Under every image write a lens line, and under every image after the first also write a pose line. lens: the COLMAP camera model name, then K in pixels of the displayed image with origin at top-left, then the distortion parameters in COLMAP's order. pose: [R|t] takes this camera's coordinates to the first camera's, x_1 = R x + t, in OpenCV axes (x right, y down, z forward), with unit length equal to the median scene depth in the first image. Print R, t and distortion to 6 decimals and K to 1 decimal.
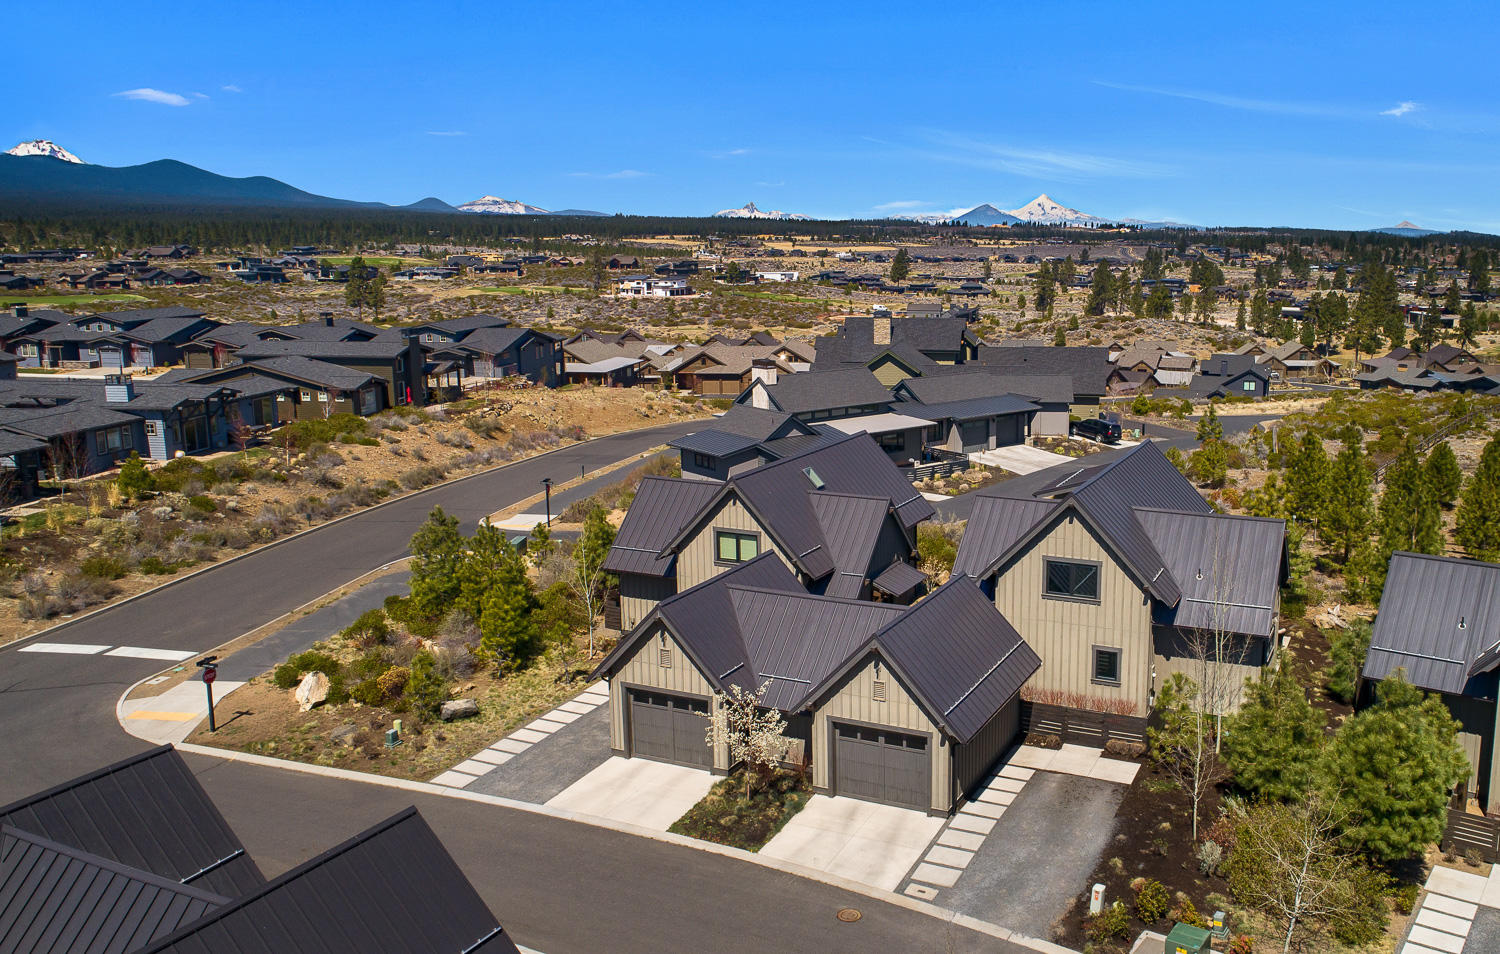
lens RADIAL K [[1277.6, 0, 750.0], [0, 1277.6, 477.0], [0, 0, 1]] dist [-0.008214, -0.007036]
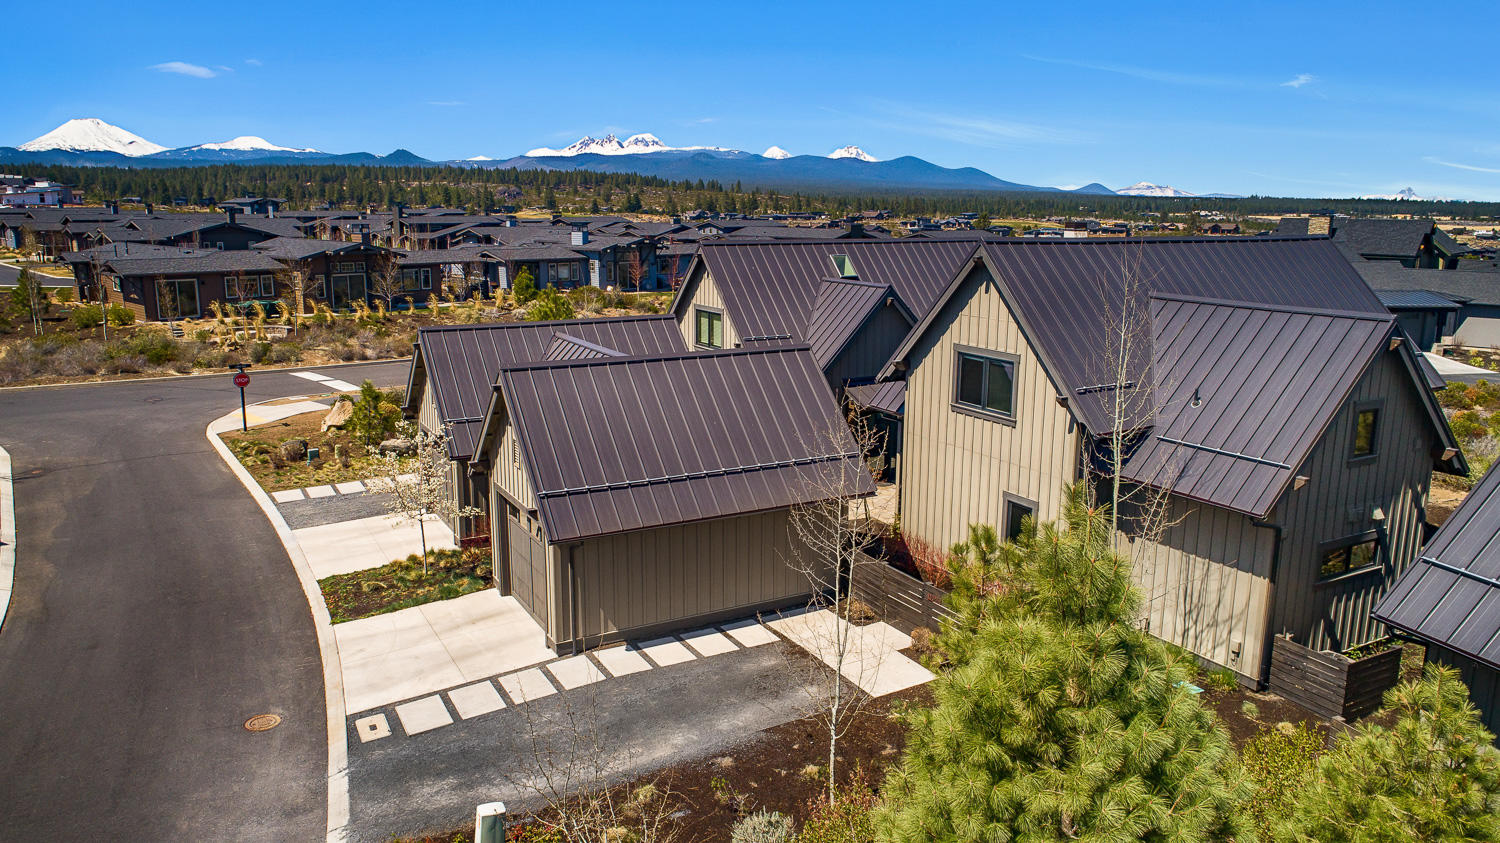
lens RADIAL K [[985.2, 0, 750.0], [0, 985.2, 421.5], [0, 0, 1]] dist [-0.010060, 0.002651]
pose [[0.822094, 0.136138, -0.552837, 0.425824], [-0.131897, 0.990116, 0.047683, 0.090150], [0.553864, 0.033718, 0.831924, 0.520978]]
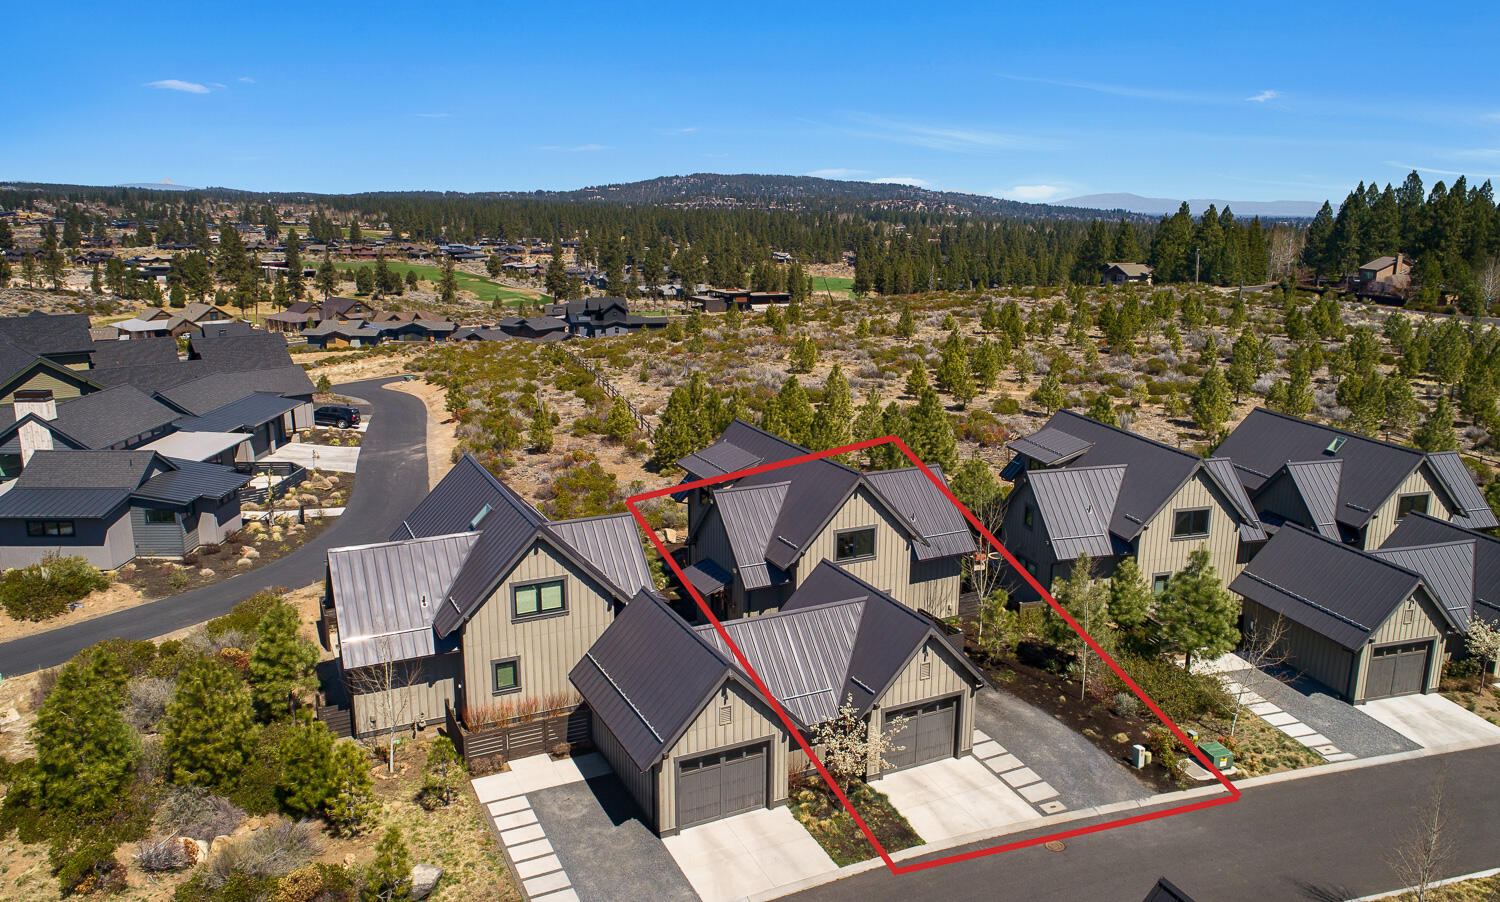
lens RADIAL K [[1242.0, 0, 711.4], [0, 1242.0, 451.4], [0, 0, 1]] dist [-0.004702, -0.001754]
pose [[0.588937, -0.166988, 0.790739, -0.731119], [0.146835, 0.984245, 0.098491, -0.139206], [-0.794728, 0.058103, 0.604178, 0.396193]]
